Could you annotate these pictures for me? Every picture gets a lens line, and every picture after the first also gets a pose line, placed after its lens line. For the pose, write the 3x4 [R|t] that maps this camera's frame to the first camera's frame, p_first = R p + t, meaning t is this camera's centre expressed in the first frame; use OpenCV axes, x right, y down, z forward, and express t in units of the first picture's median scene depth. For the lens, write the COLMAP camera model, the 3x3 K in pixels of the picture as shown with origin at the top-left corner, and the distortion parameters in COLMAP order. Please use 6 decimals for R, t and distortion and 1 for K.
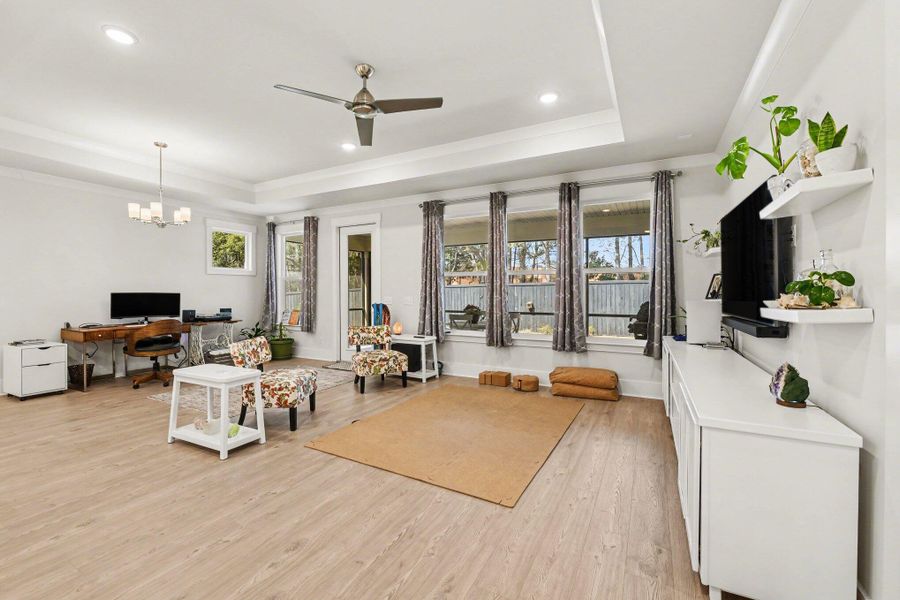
lens RADIAL K [[381.2, 0, 451.7], [0, 381.2, 293.3], [0, 0, 1]] dist [-0.022152, 0.000354]
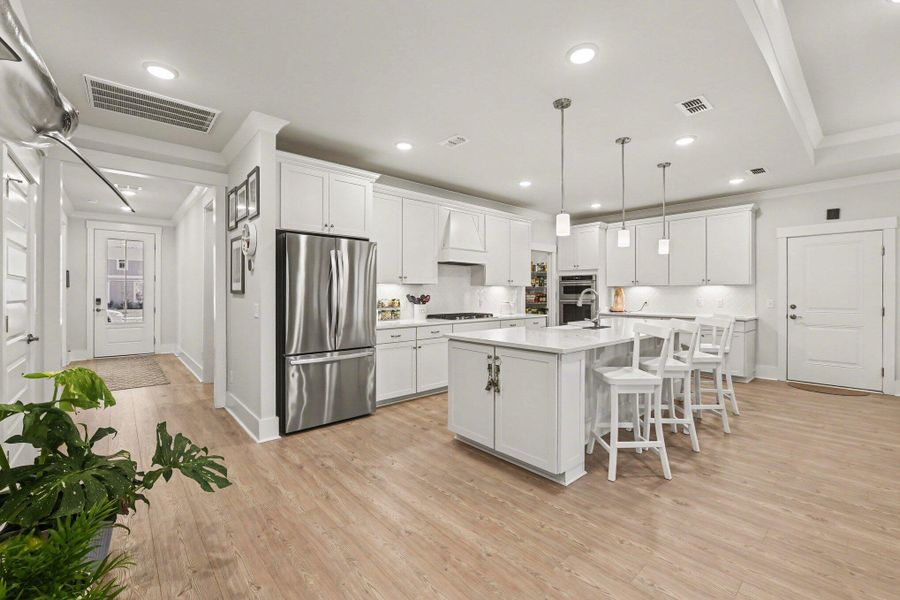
lens RADIAL K [[381.2, 0, 451.7], [0, 381.2, 293.3], [0, 0, 1]] dist [-0.022152, 0.000354]
pose [[-0.365844, -0.002229, -0.930673, 0.124854], [-0.004275, 0.999991, -0.000715, 0.000465], [0.930666, 0.003717, -0.365850, 0.157246]]
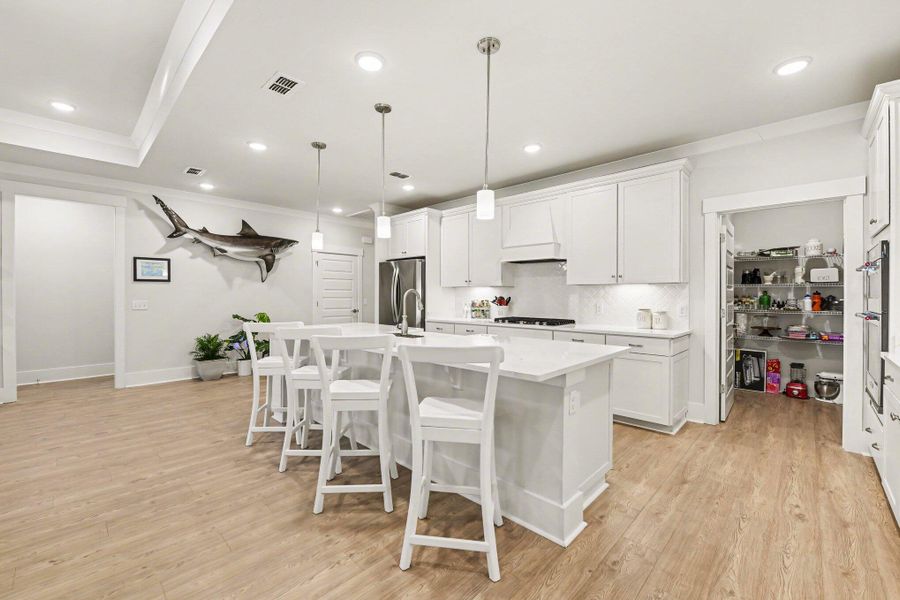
lens RADIAL K [[363.4, 0, 450.0], [0, 363.4, 300.0], [0, 0, 1]] dist [-0.026359, 0.000095]
pose [[-0.963551, -0.004807, 0.267482, -0.847655], [0.000065, 0.999834, 0.018205, -0.004780], [-0.267525, 0.017559, -0.963391, 0.679483]]
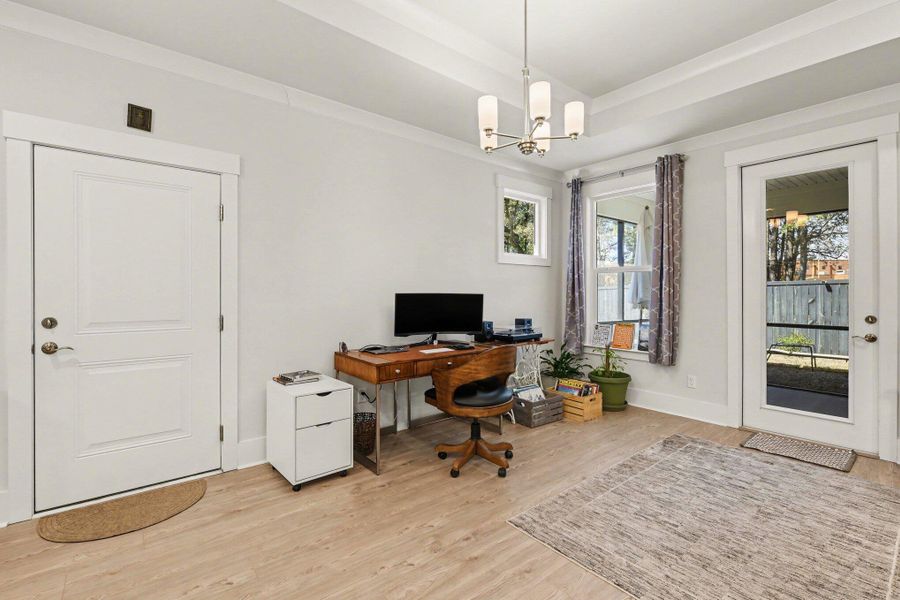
lens RADIAL K [[438.2, 0, 452.0], [0, 438.2, 295.6], [0, 0, 1]] dist [-0.000676, 0.000016]
pose [[0.915427, 0.004350, -0.402459, -0.515746], [-0.003569, 0.999990, 0.002692, 0.000474], [0.402467, -0.001028, 0.915434, 0.372657]]
